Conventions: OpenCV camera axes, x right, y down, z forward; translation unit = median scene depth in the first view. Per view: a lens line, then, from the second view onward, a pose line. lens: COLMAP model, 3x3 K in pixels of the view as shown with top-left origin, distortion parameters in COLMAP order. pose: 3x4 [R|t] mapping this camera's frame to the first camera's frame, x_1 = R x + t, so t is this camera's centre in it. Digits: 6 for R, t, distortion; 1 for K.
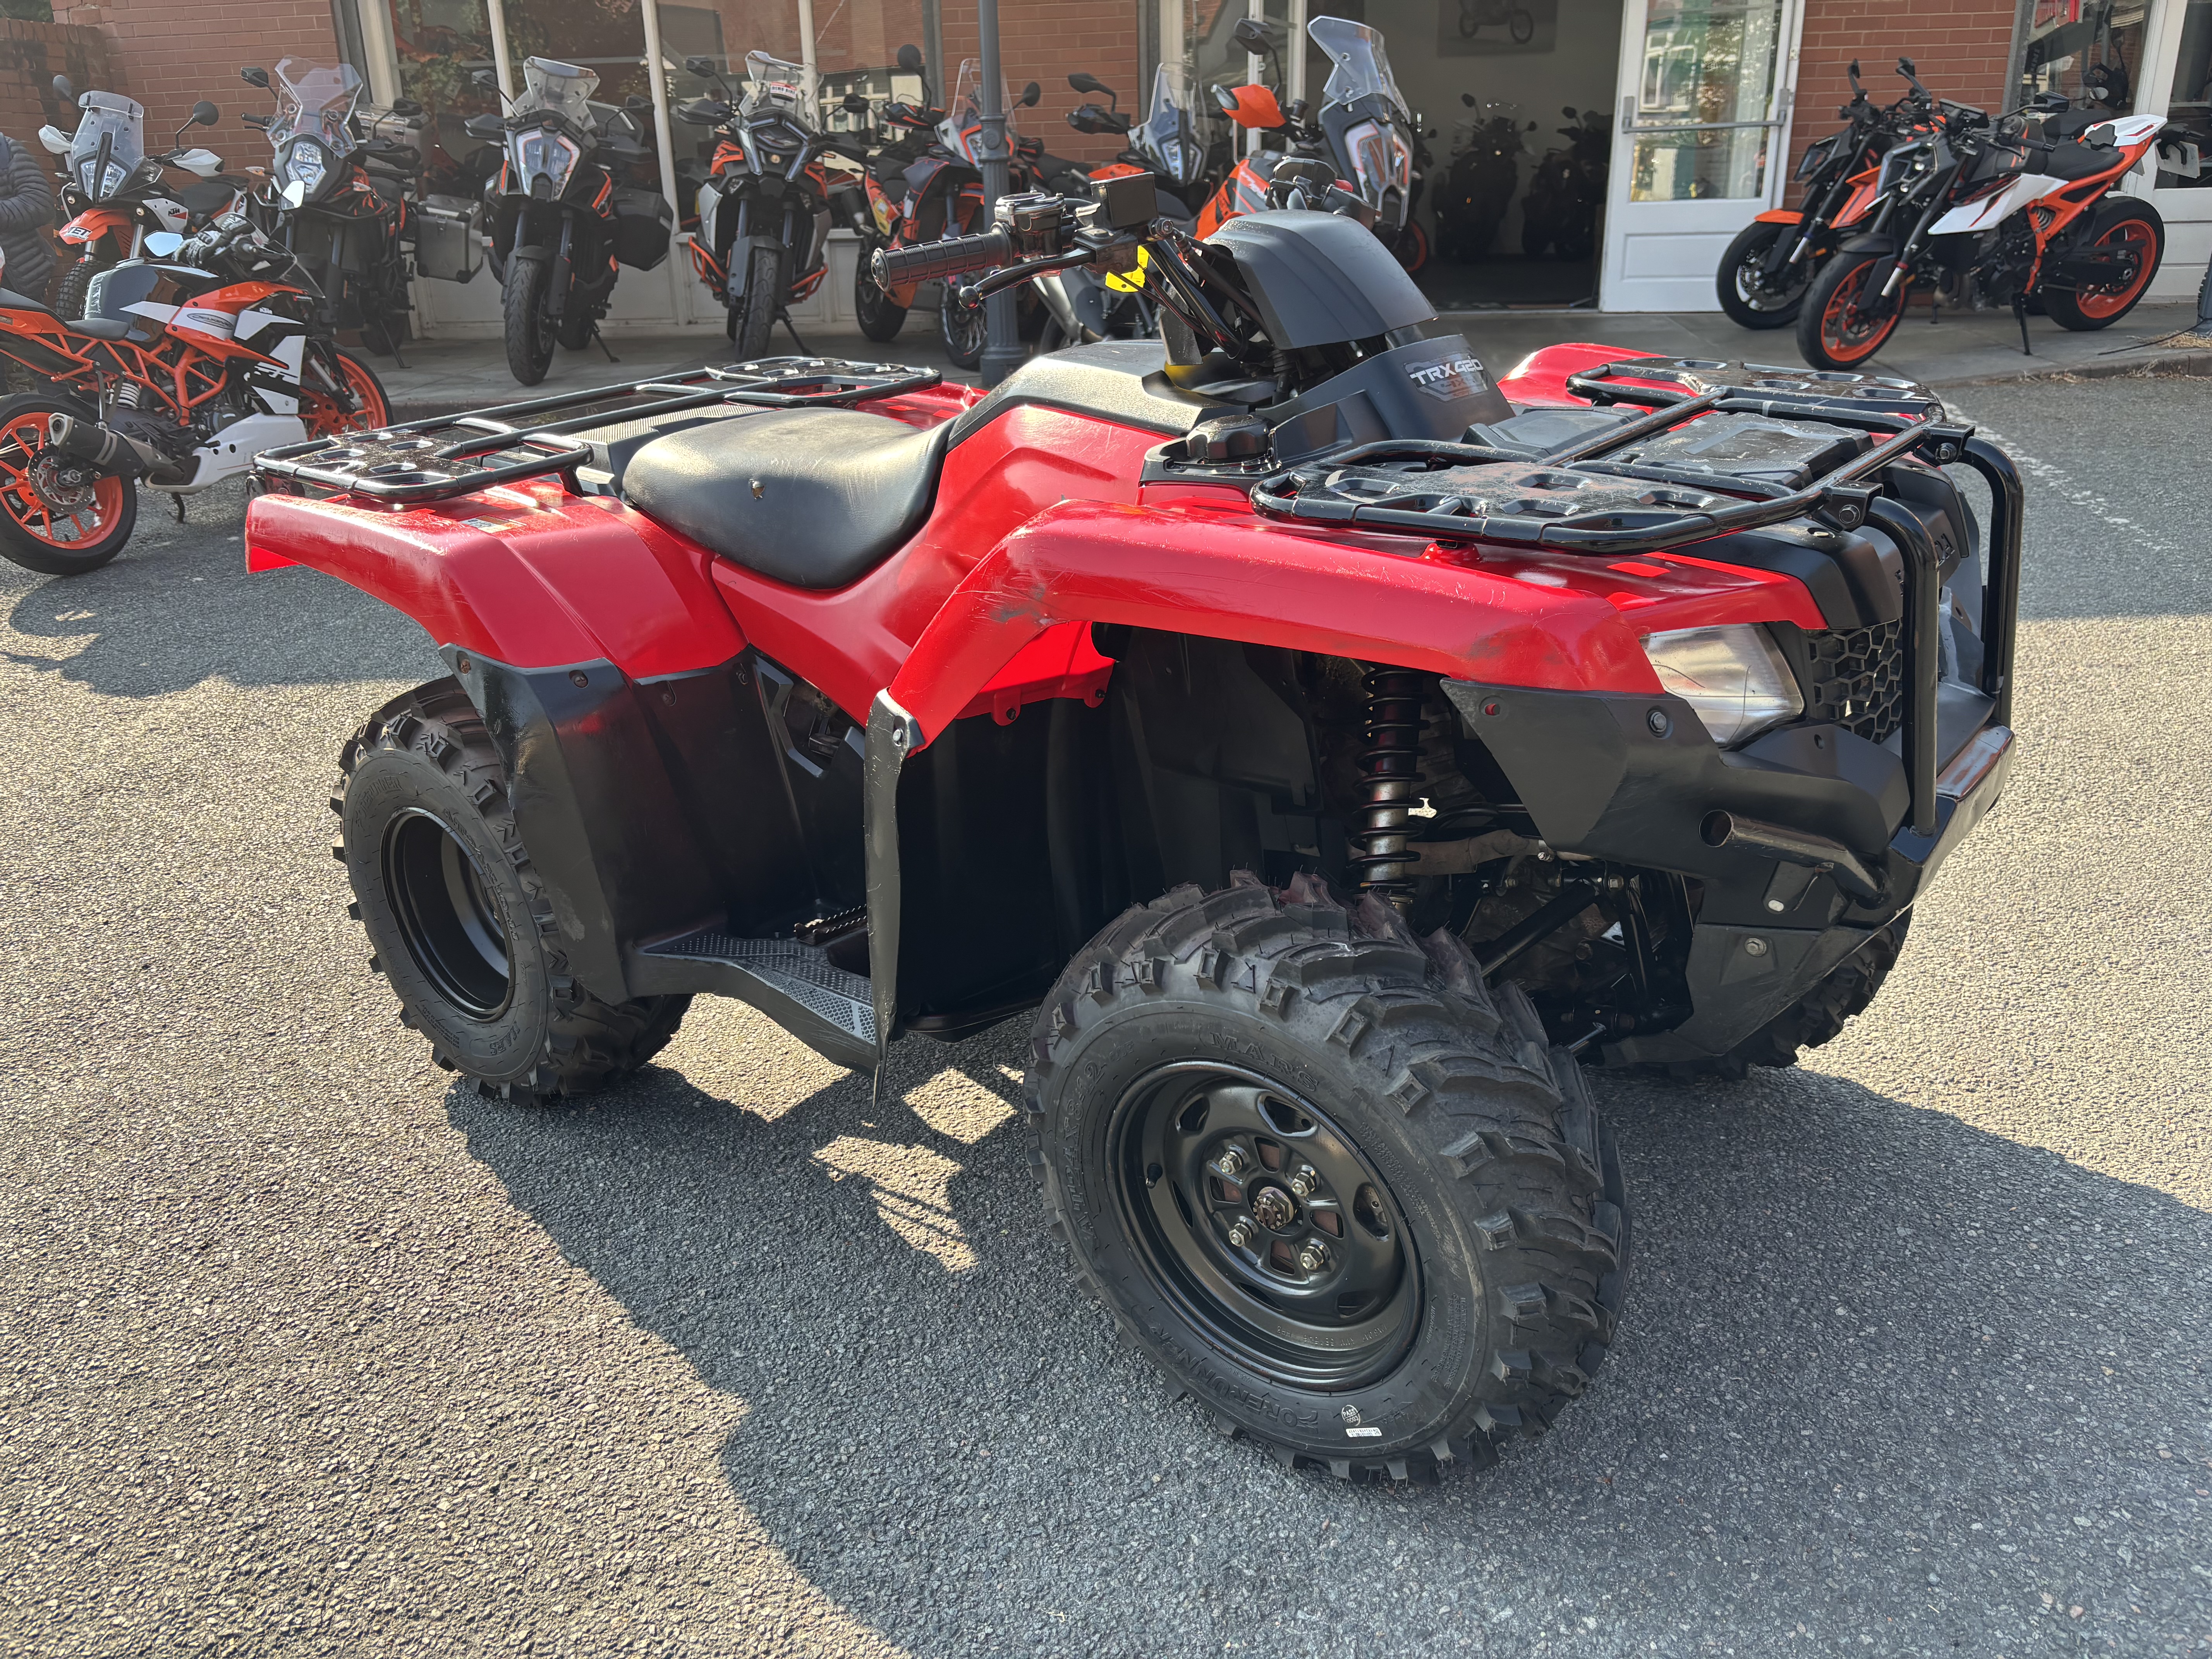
lens RADIAL K [[1662.1, 0, 1086.5], [0, 1662.1, 825.7], [0, 0, 1]] dist [0.085659, -0.098870]
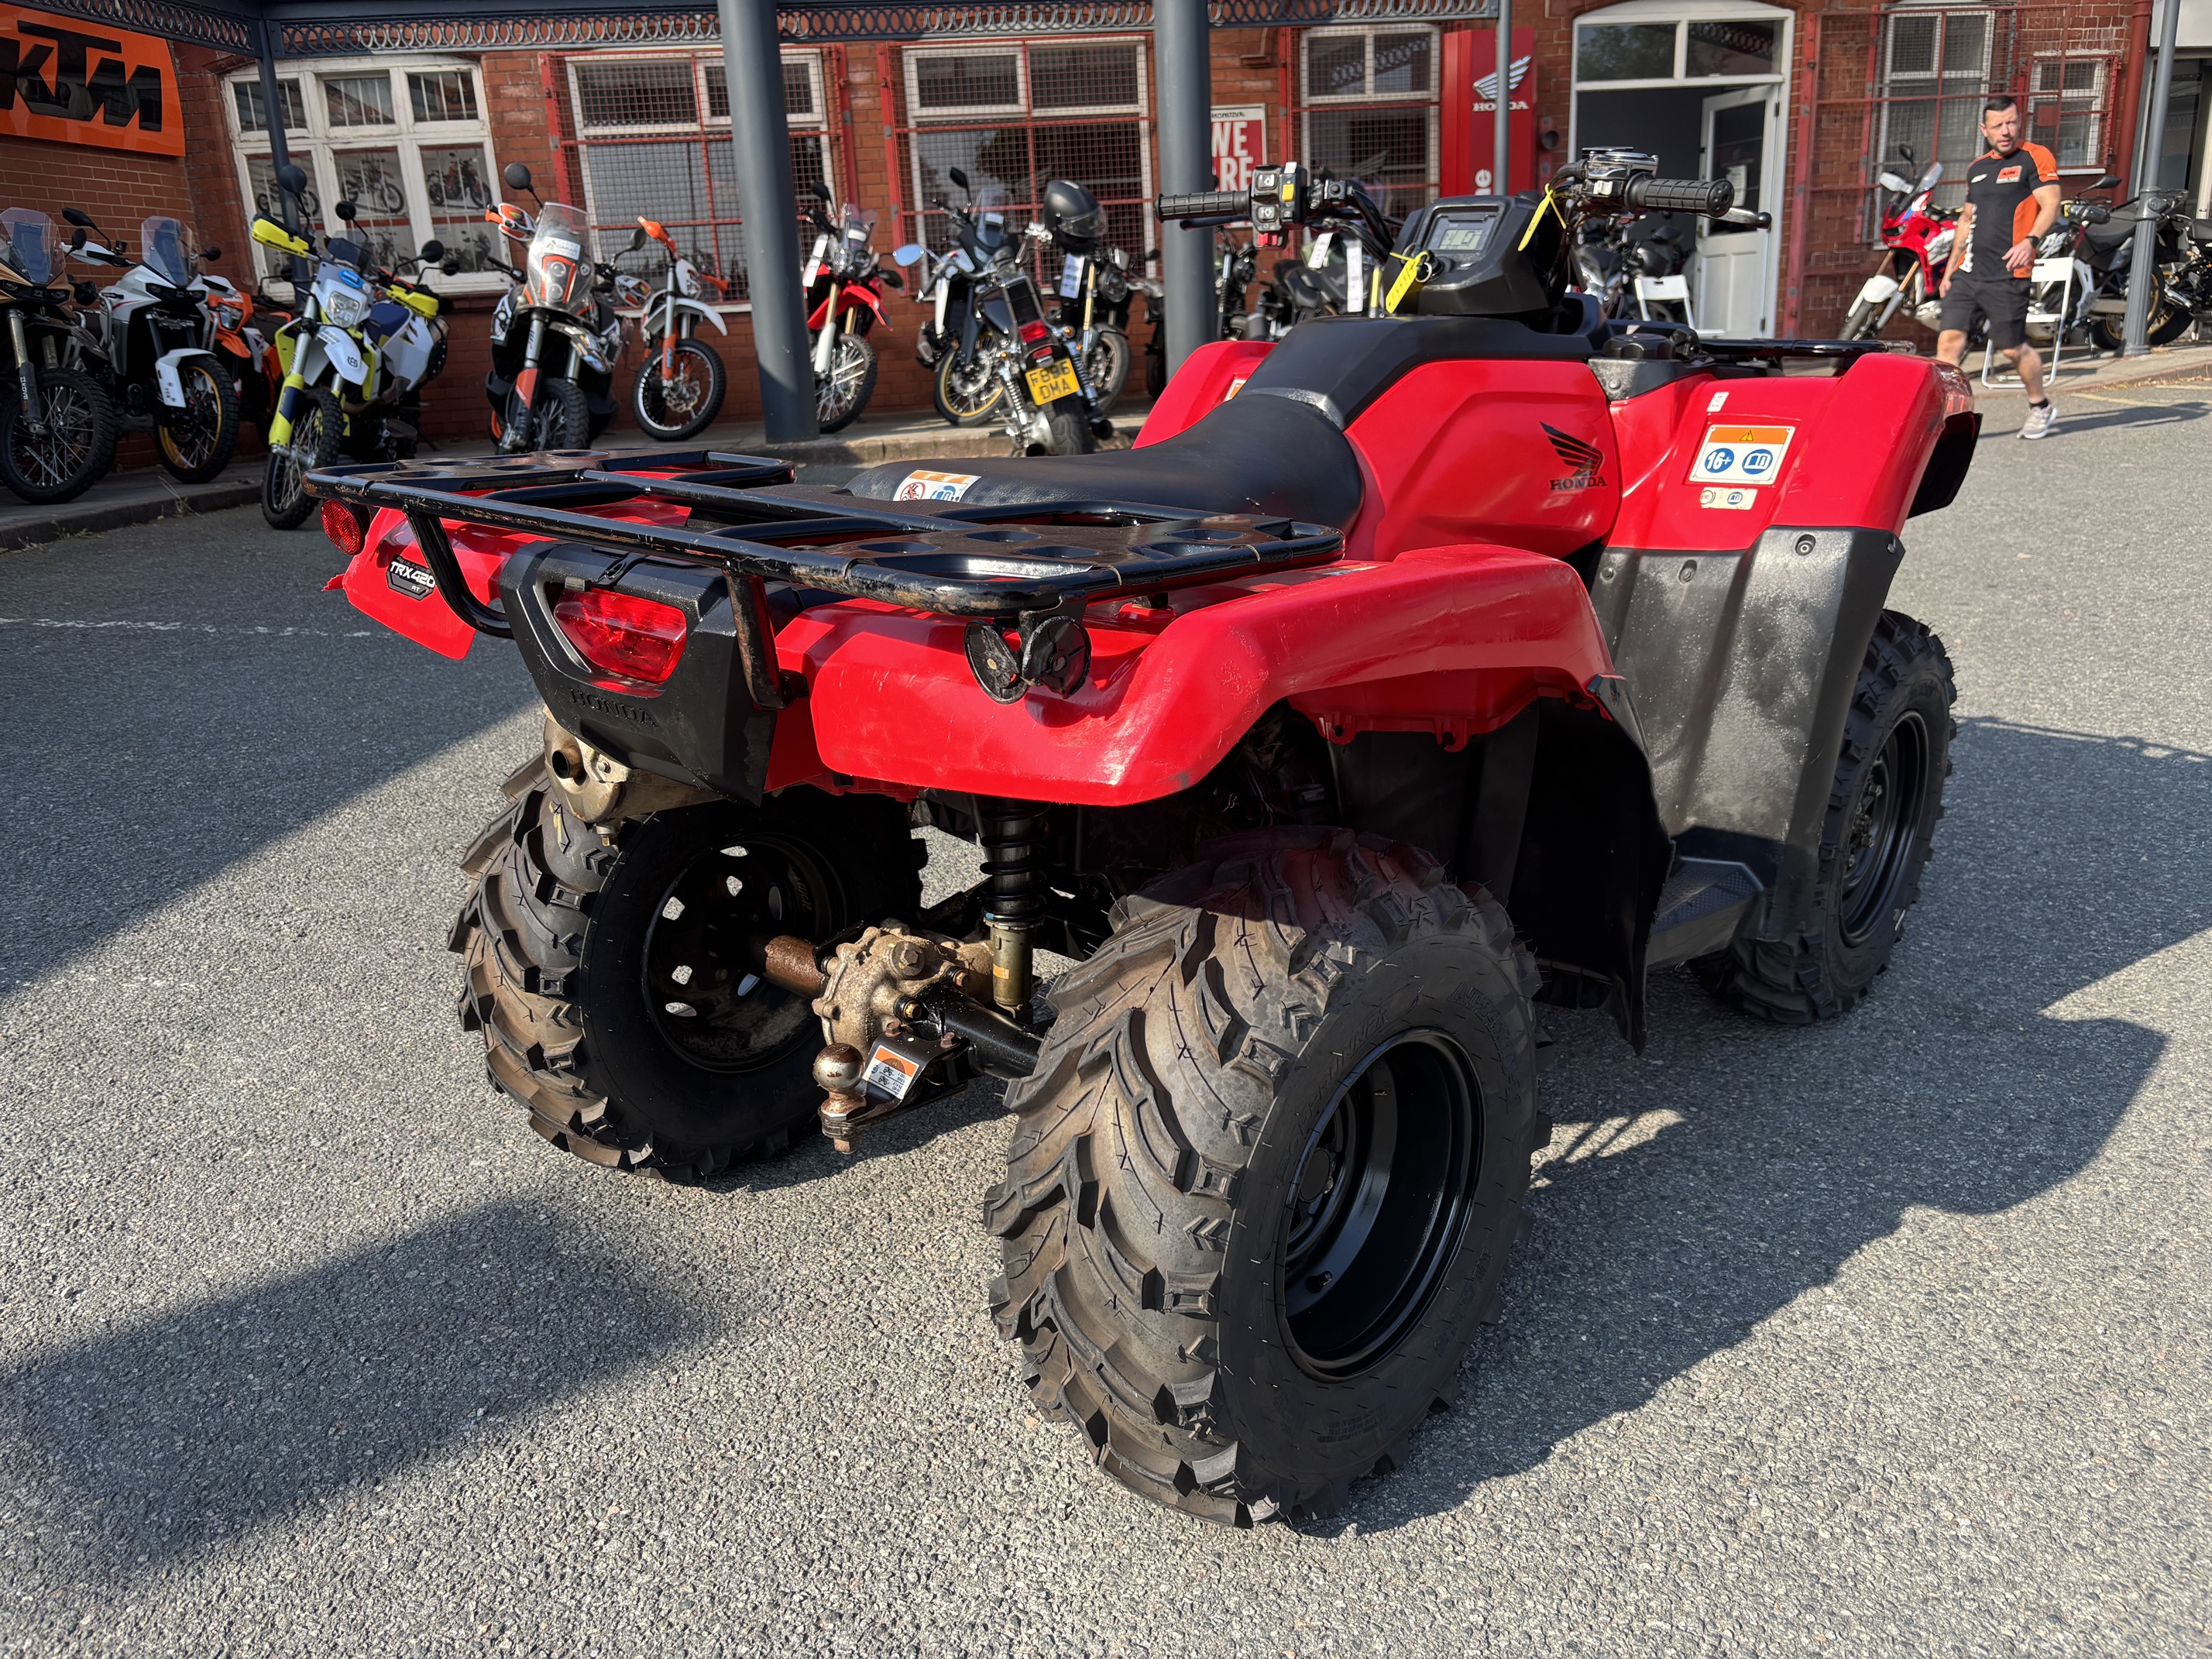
lens RADIAL K [[1679.1, 0, 1110.4], [0, 1679.1, 823.3], [0, 0, 1]] dist [0.051564, -0.056797]
pose [[0.069413, -0.266480, 0.961338, -0.288762], [0.398249, 0.890944, 0.218212, -0.077595], [-0.914647, 0.367705, 0.167969, 0.277776]]
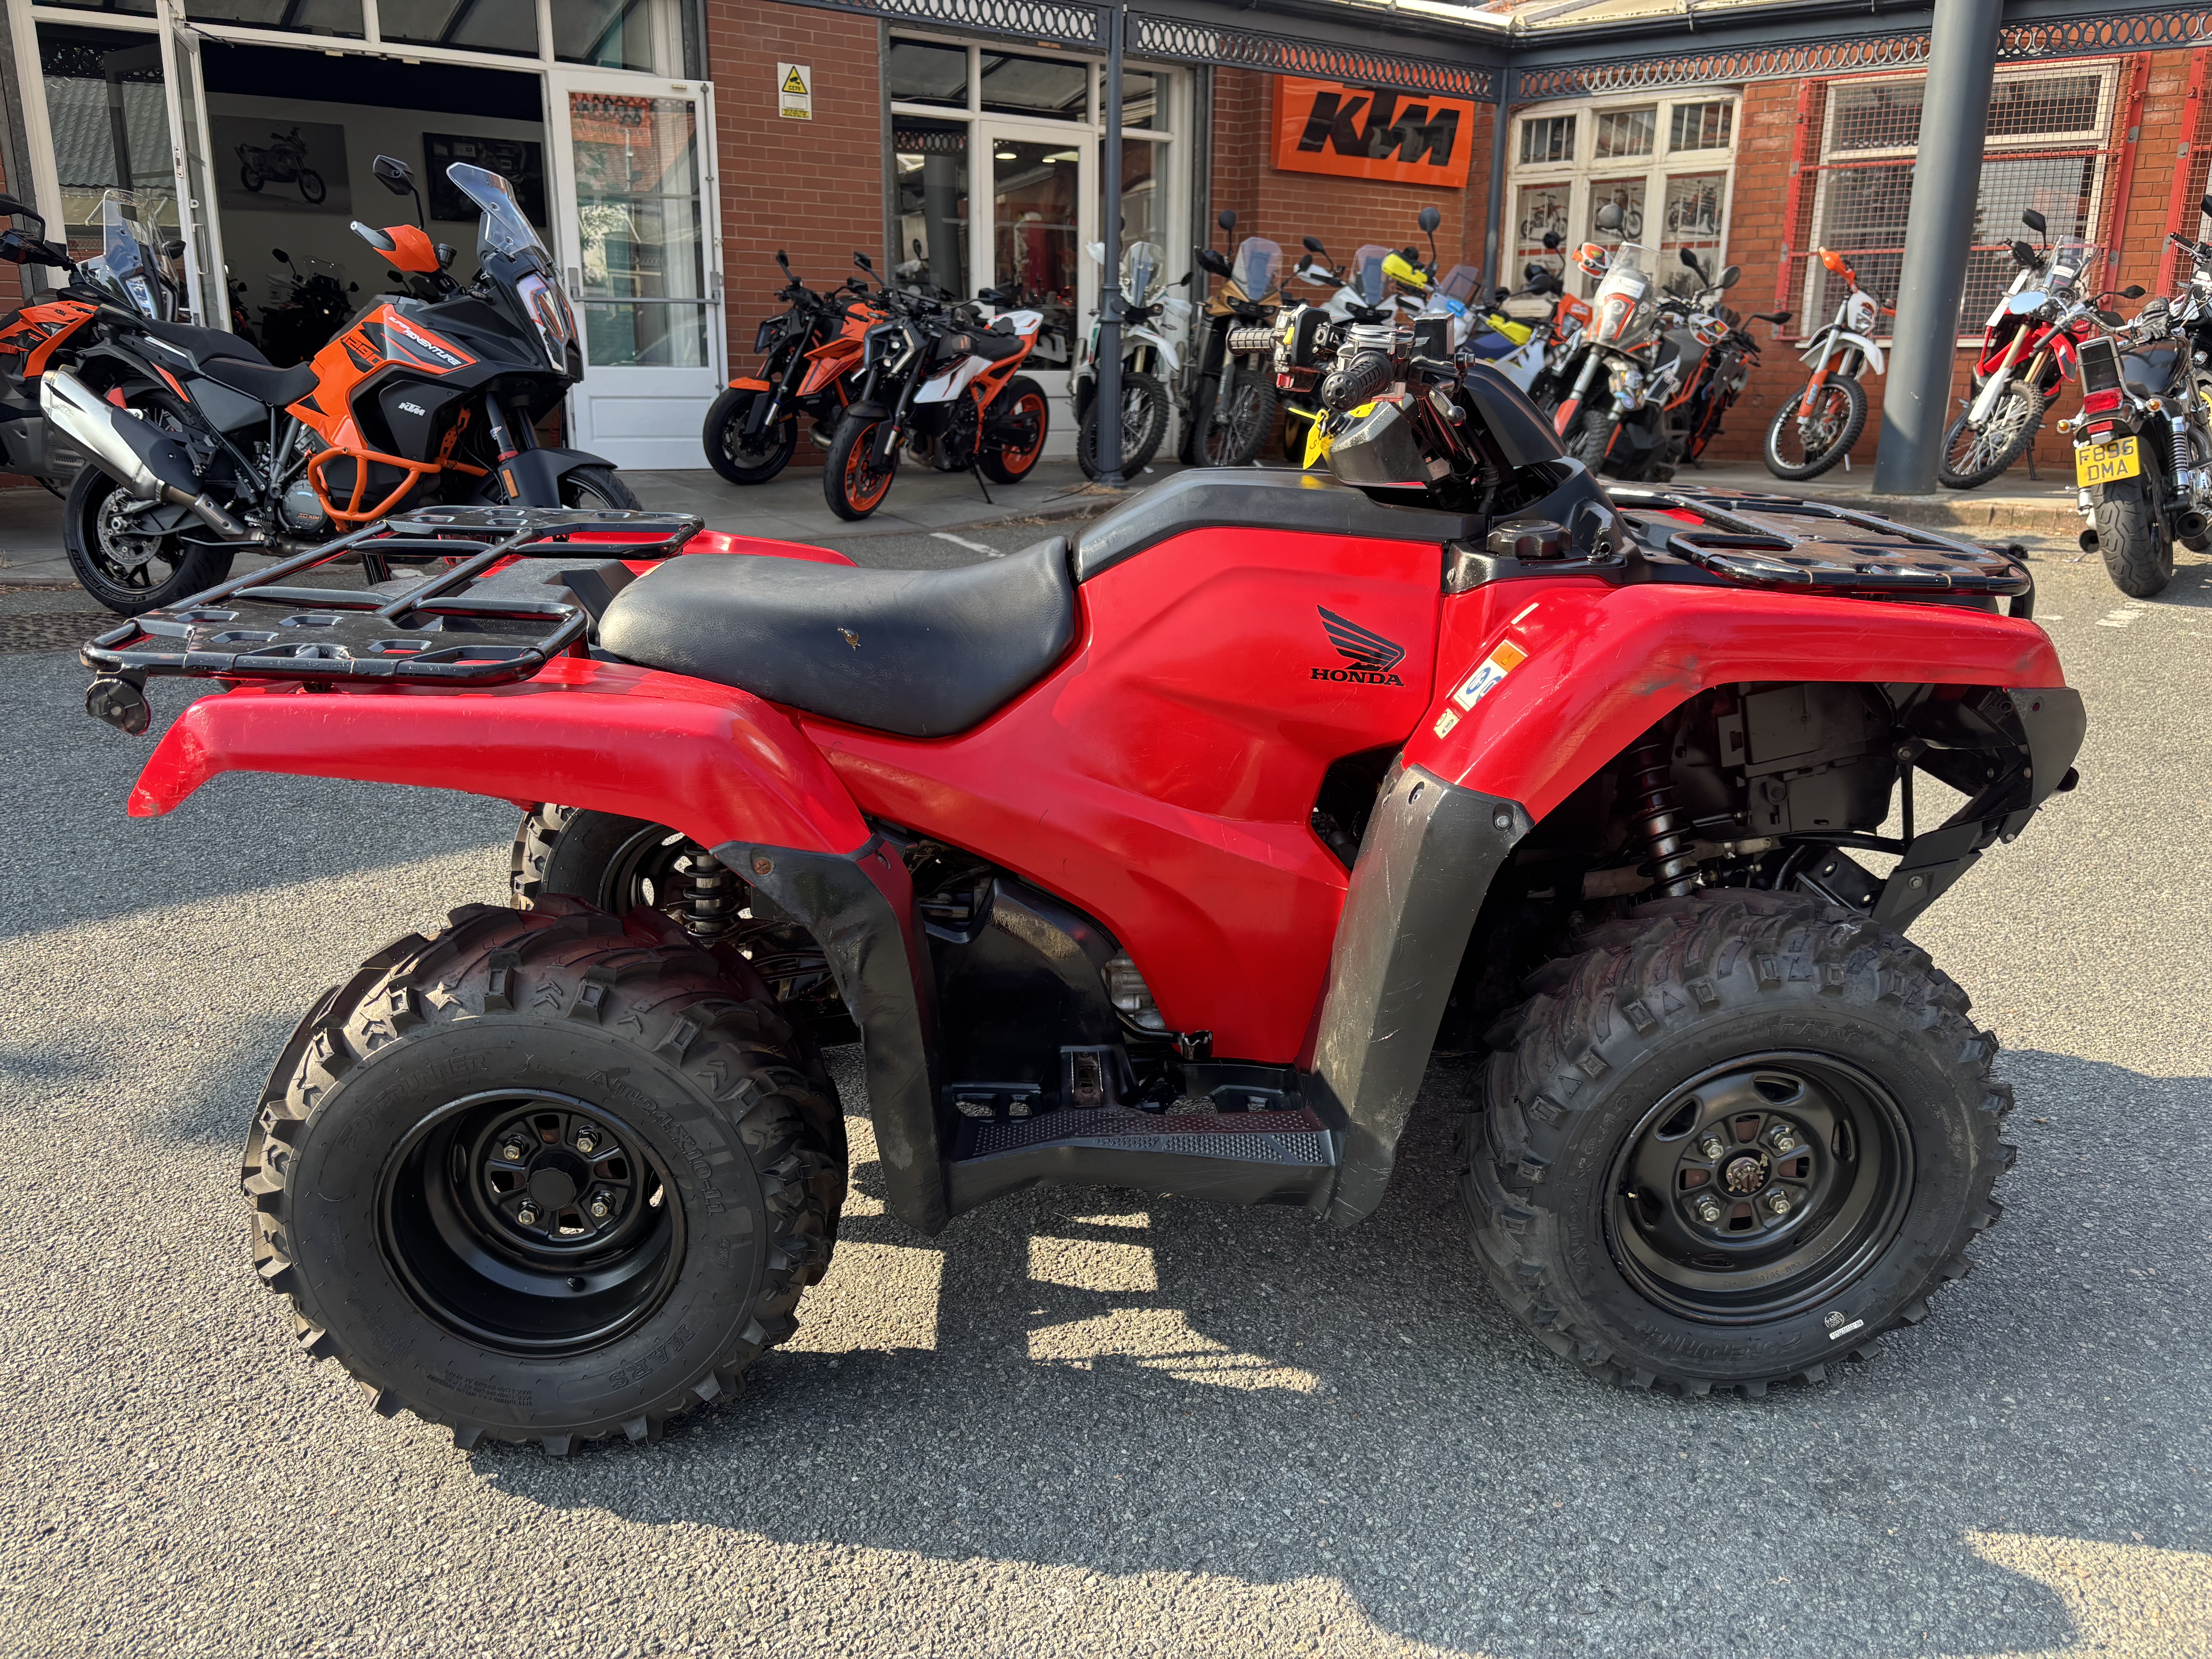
lens RADIAL K [[1679.1, 0, 1110.4], [0, 1679.1, 823.3], [0, 0, 1]] dist [0.051564, -0.056797]
pose [[0.749362, -0.146765, 0.645690, -0.193951], [0.206518, 0.978290, -0.017311, -0.017111], [-0.629132, 0.146319, 0.763403, 0.068821]]
